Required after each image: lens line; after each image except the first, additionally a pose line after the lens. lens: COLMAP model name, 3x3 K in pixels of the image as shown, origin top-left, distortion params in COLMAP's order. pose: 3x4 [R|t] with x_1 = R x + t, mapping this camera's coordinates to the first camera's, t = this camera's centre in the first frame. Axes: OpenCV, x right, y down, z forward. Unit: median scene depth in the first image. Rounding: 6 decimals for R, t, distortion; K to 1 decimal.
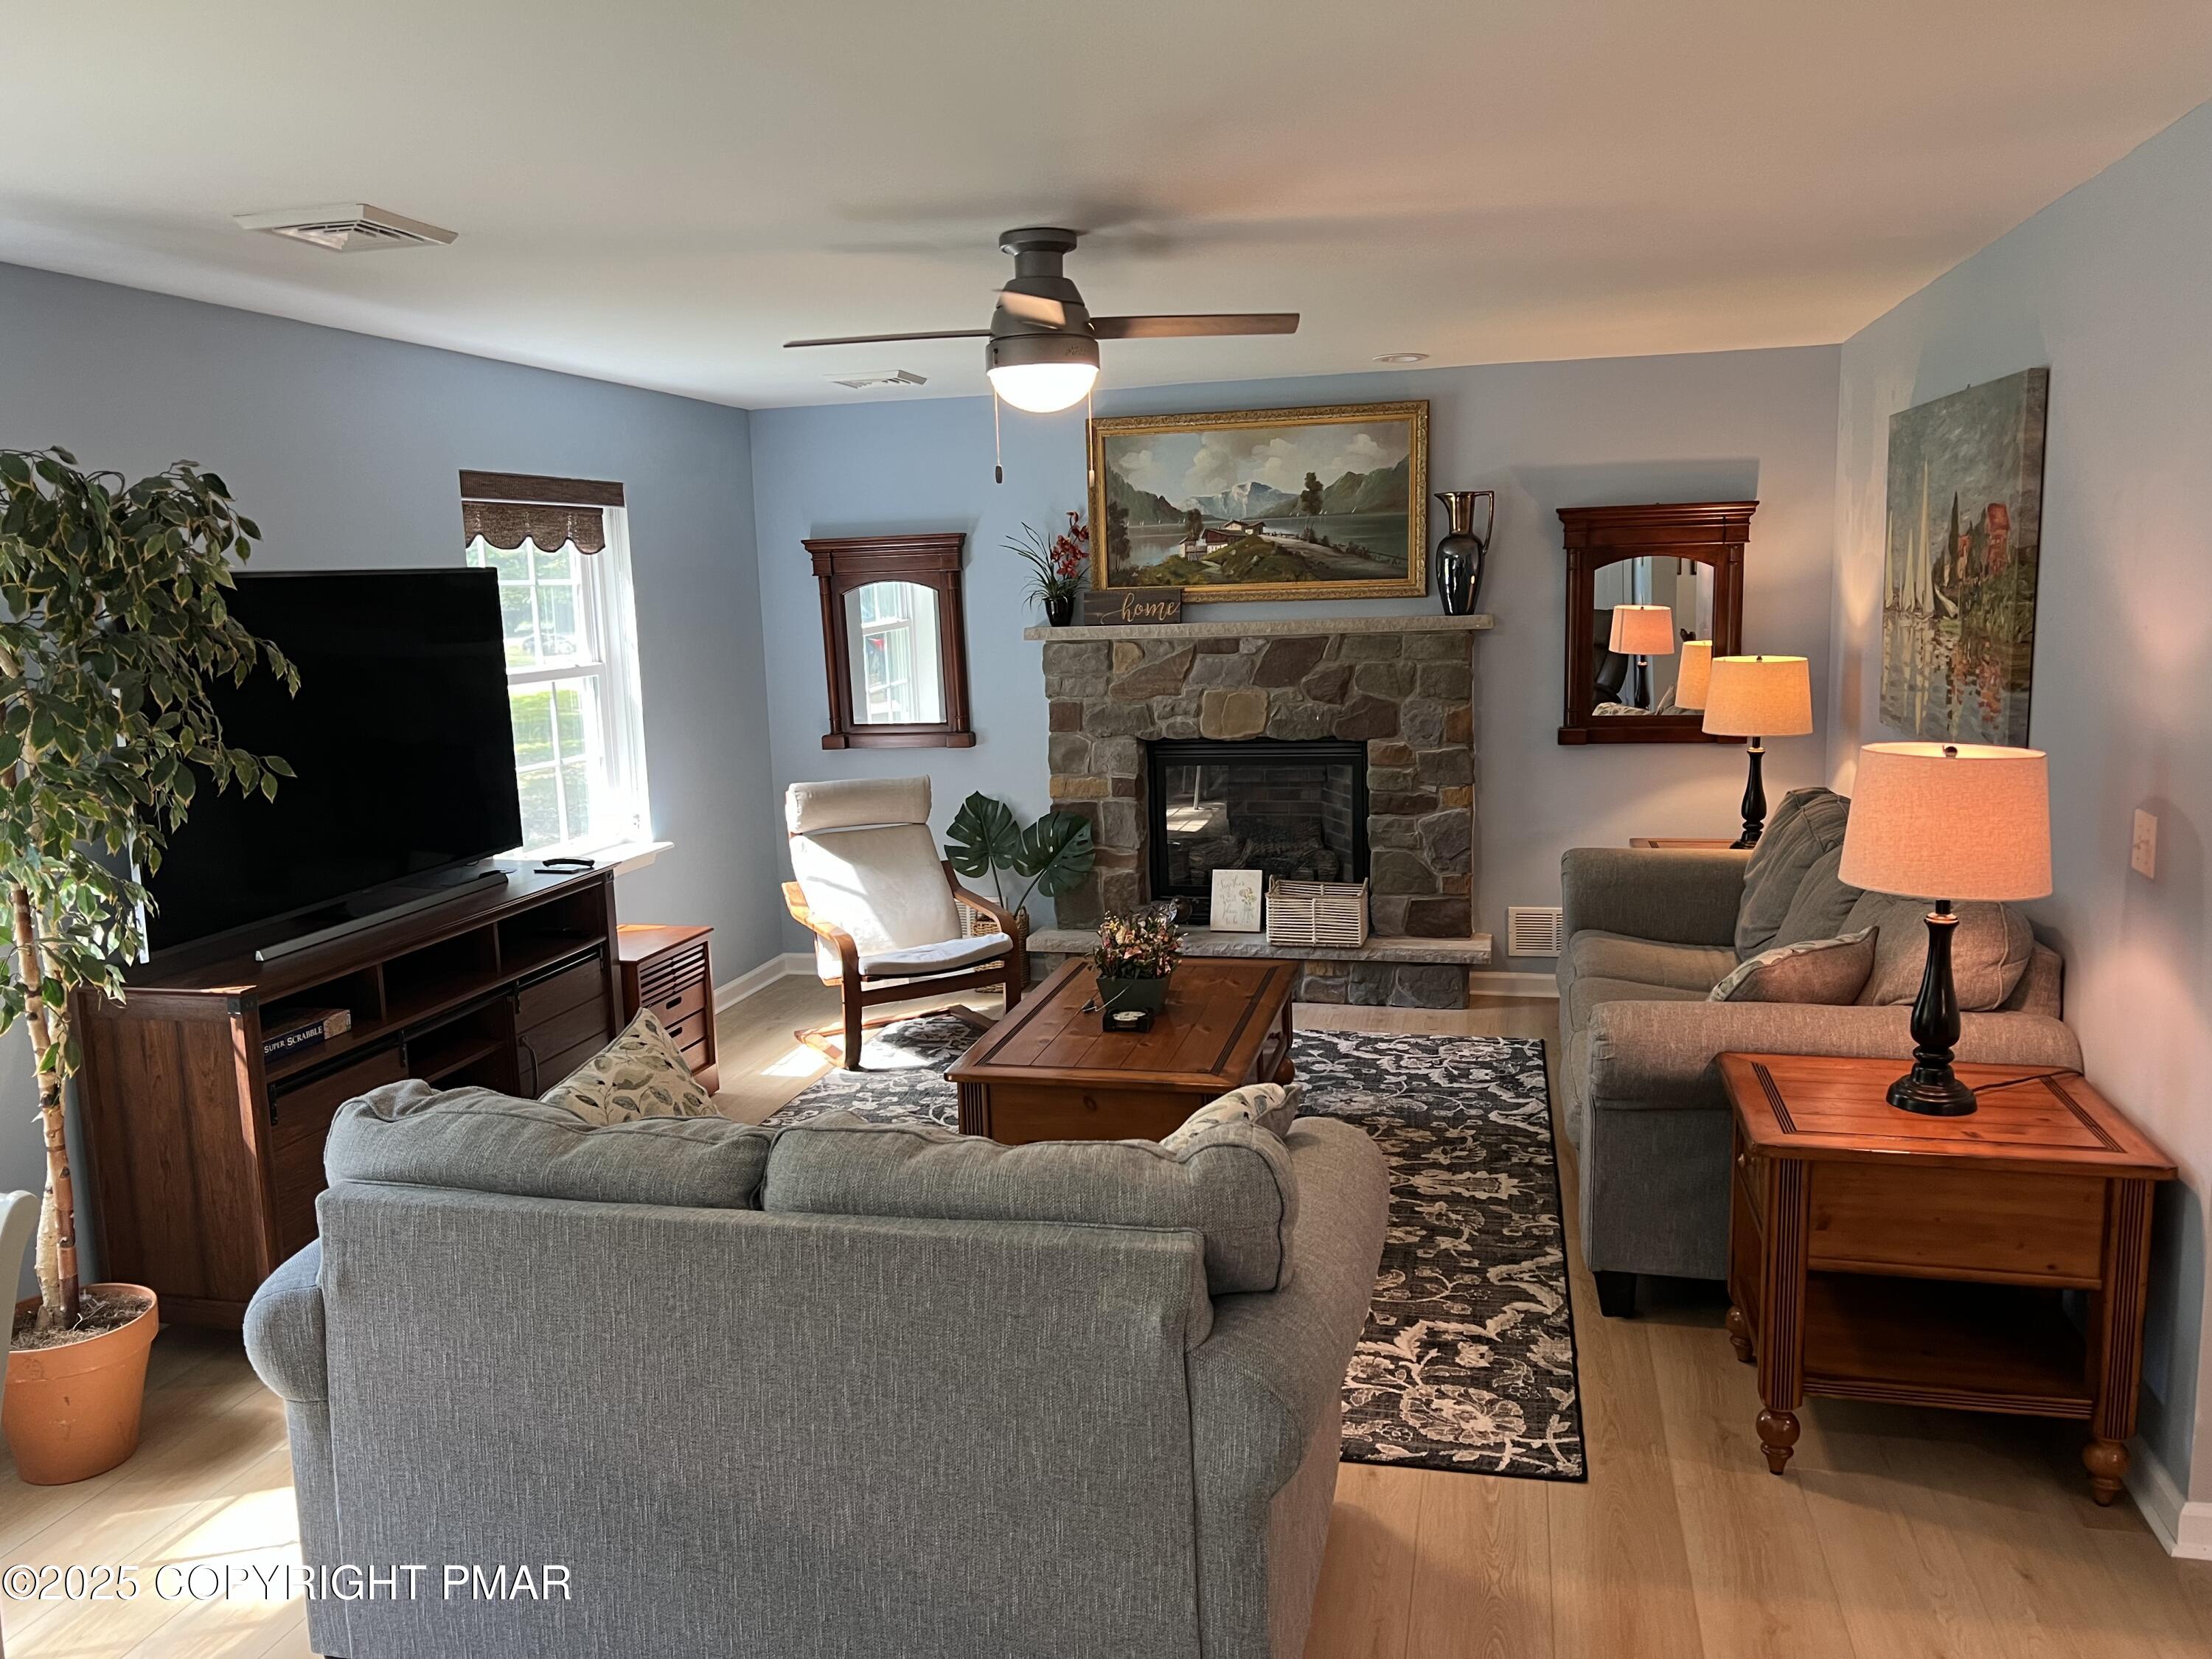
lens RADIAL K [[1647.3, 0, 1107.2], [0, 1647.3, 827.2], [0, 0, 1]] dist [0.006981, -0.004220]
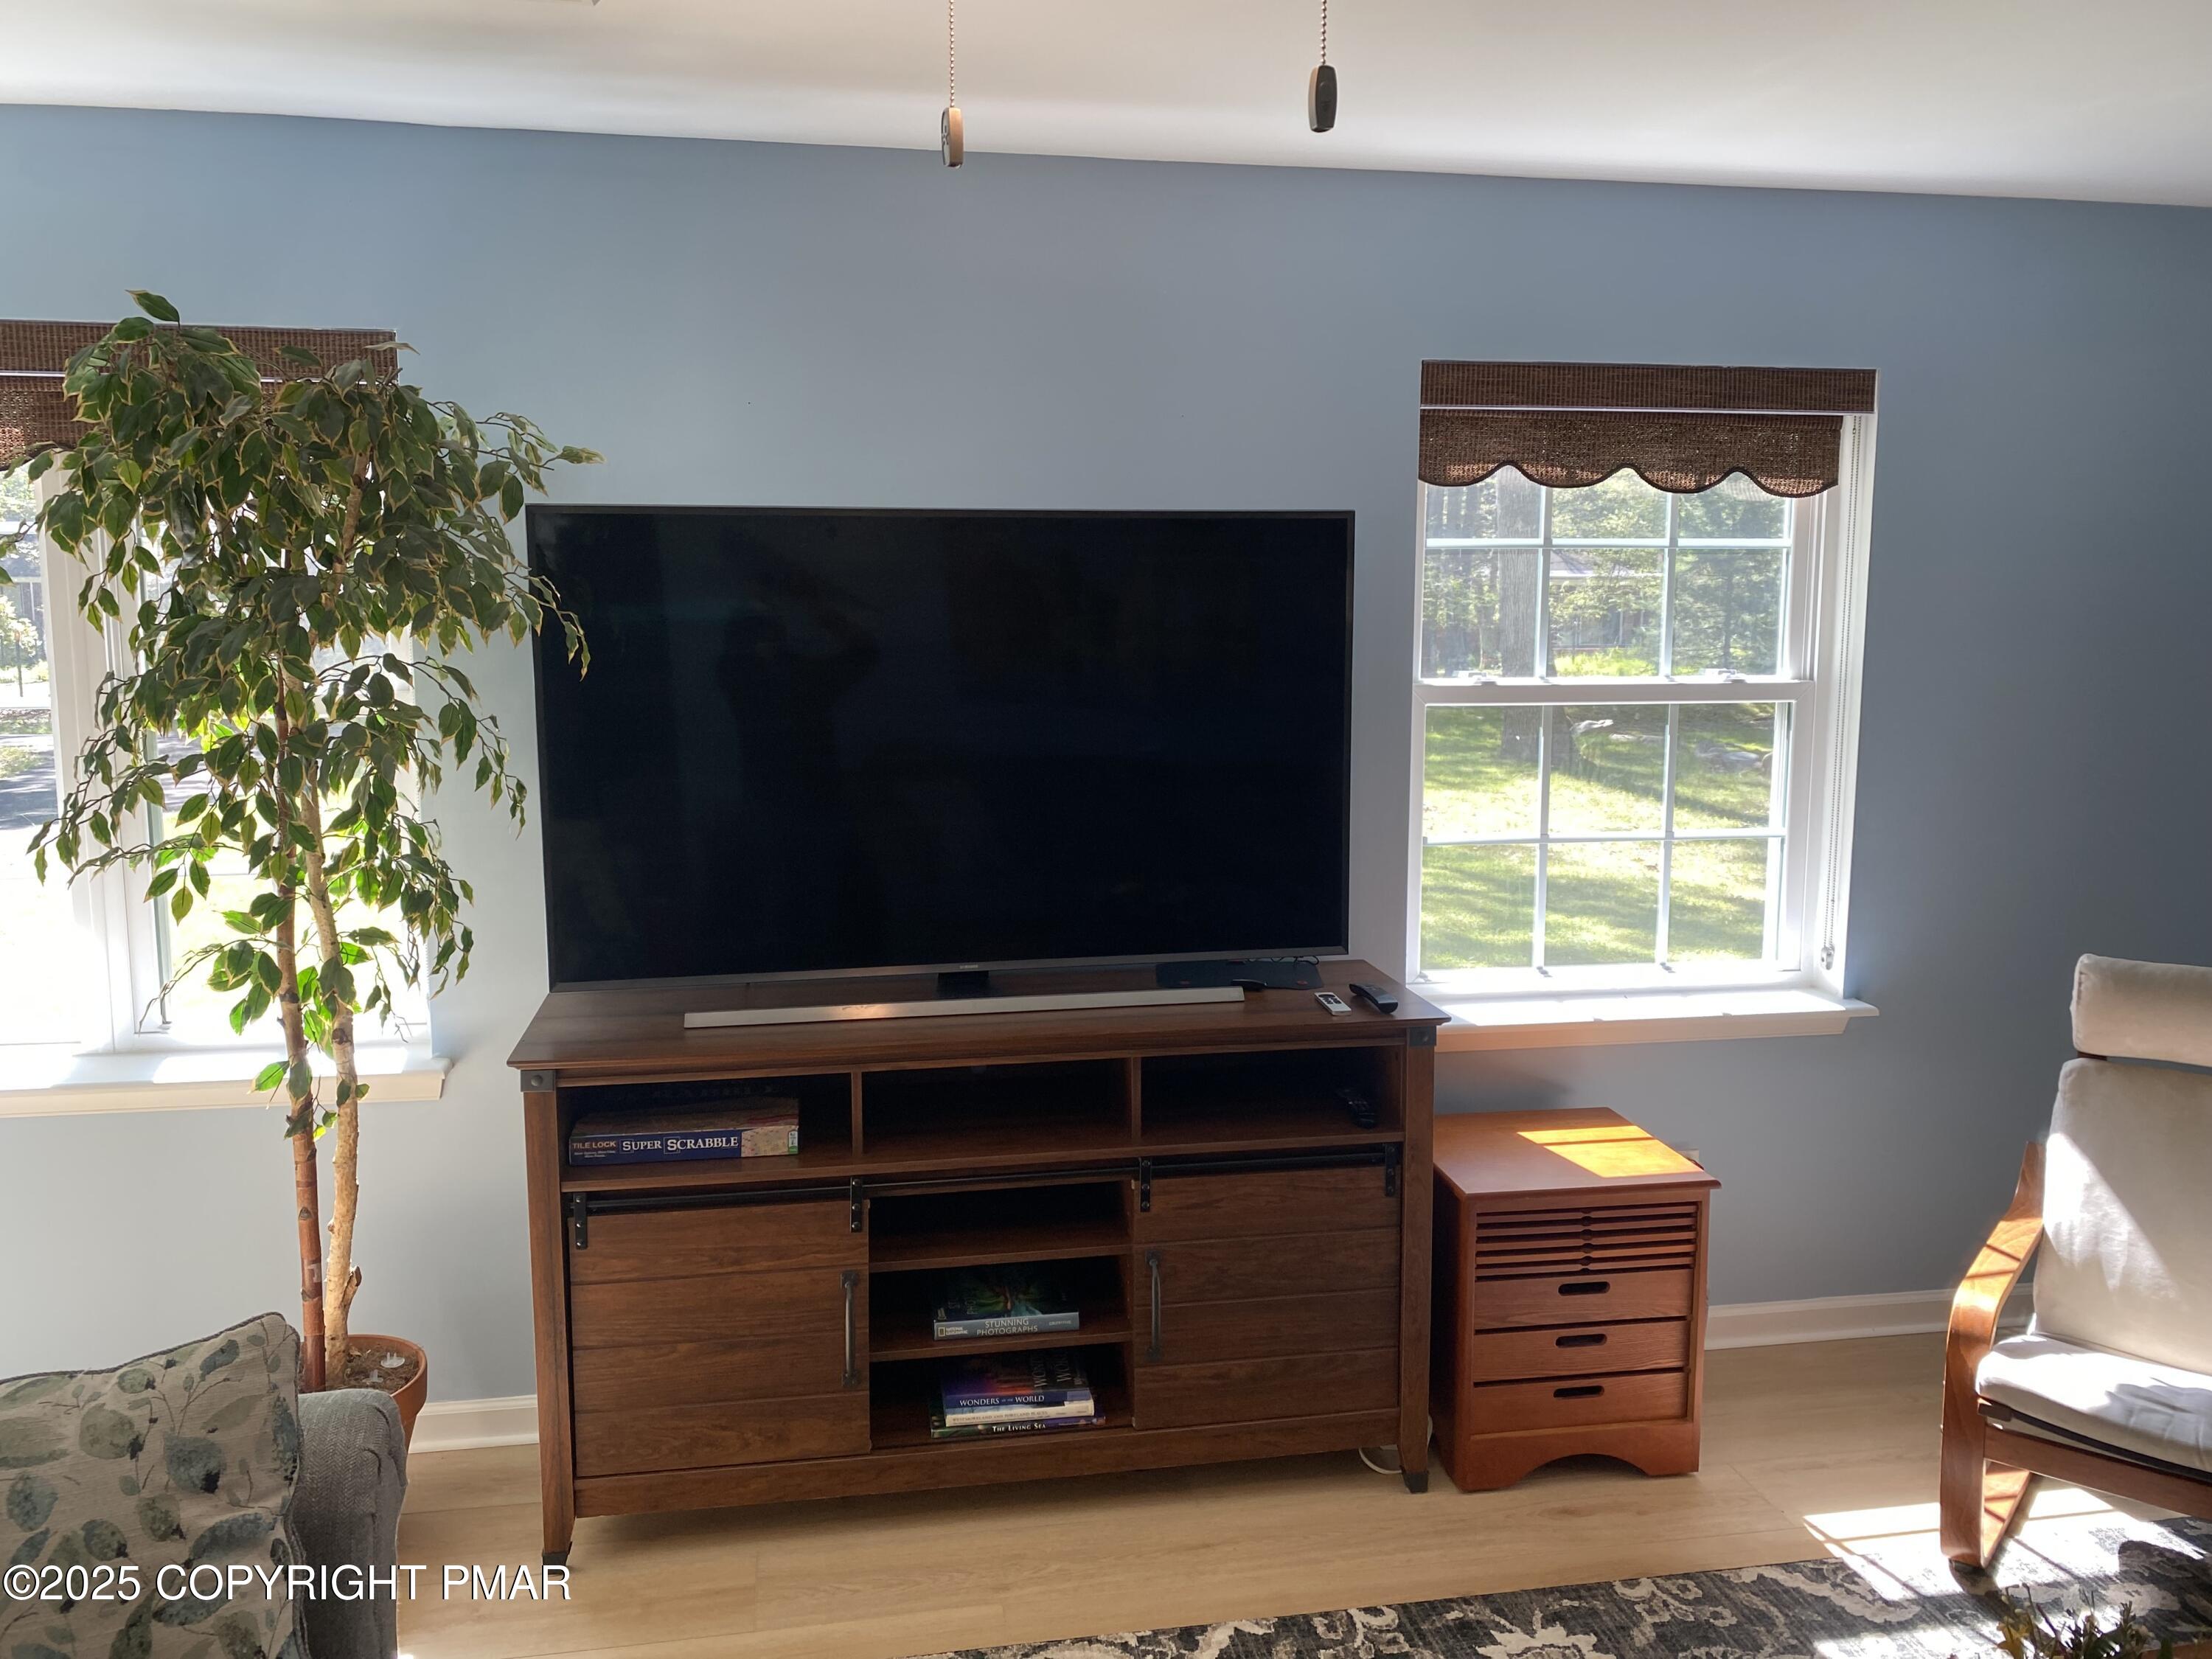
lens RADIAL K [[1680.2, 0, 1105.9], [0, 1680.2, 813.2], [0, 0, 1]] dist [0.022006, -0.023233]
pose [[0.396483, 0.149505, -0.905787, 0.176800], [-0.153659, 0.983539, 0.095079, -0.086246], [0.905091, 0.101486, 0.412929, 0.632252]]
